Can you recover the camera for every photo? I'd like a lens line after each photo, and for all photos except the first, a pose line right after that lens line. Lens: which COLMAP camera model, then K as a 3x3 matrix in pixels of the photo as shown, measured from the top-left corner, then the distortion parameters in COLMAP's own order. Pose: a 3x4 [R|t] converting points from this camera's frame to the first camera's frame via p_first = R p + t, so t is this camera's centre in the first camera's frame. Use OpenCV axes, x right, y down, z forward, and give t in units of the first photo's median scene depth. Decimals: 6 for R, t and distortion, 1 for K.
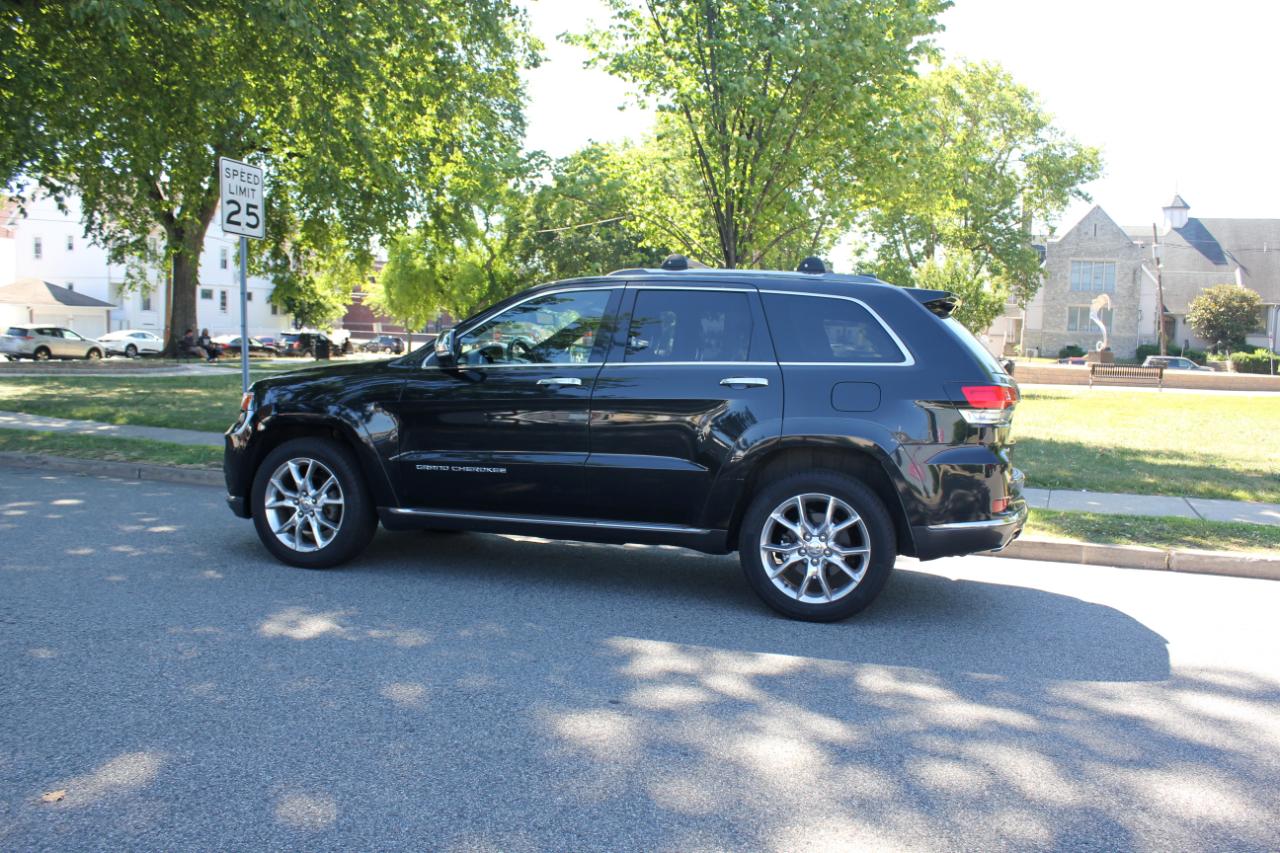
lens RADIAL K [[1217.5, 0, 640.6], [0, 1217.5, 430.2], [0, 0, 1]] dist [-0.152527, 0.157286]
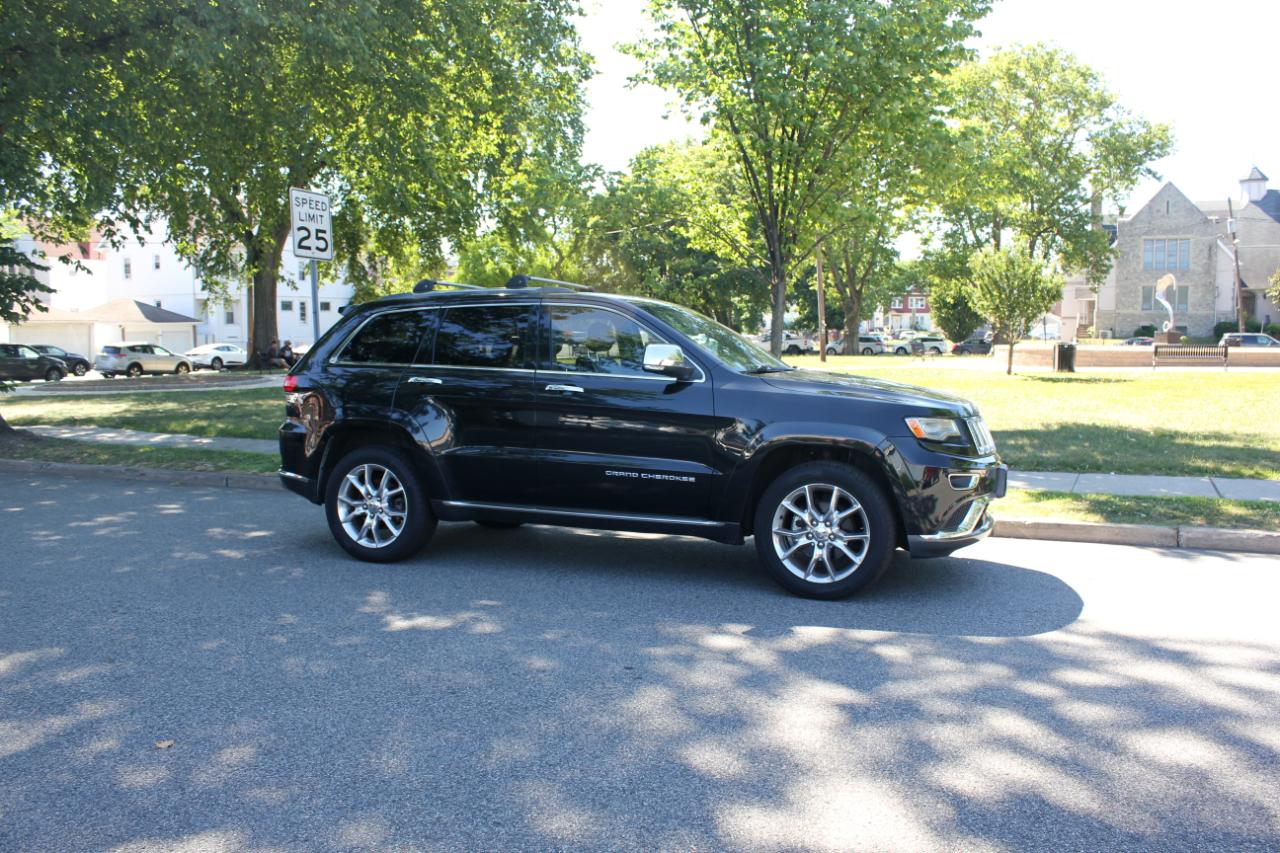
lens RADIAL K [[1320.4, 0, 637.6], [0, 1320.4, 414.8], [0, 0, 1]] dist [-0.138356, 0.159408]
pose [[0.994852, -0.031530, -0.096312, 0.052889], [0.030990, 0.999494, -0.007101, -0.003704], [0.096488, 0.004080, 0.995326, -0.115272]]
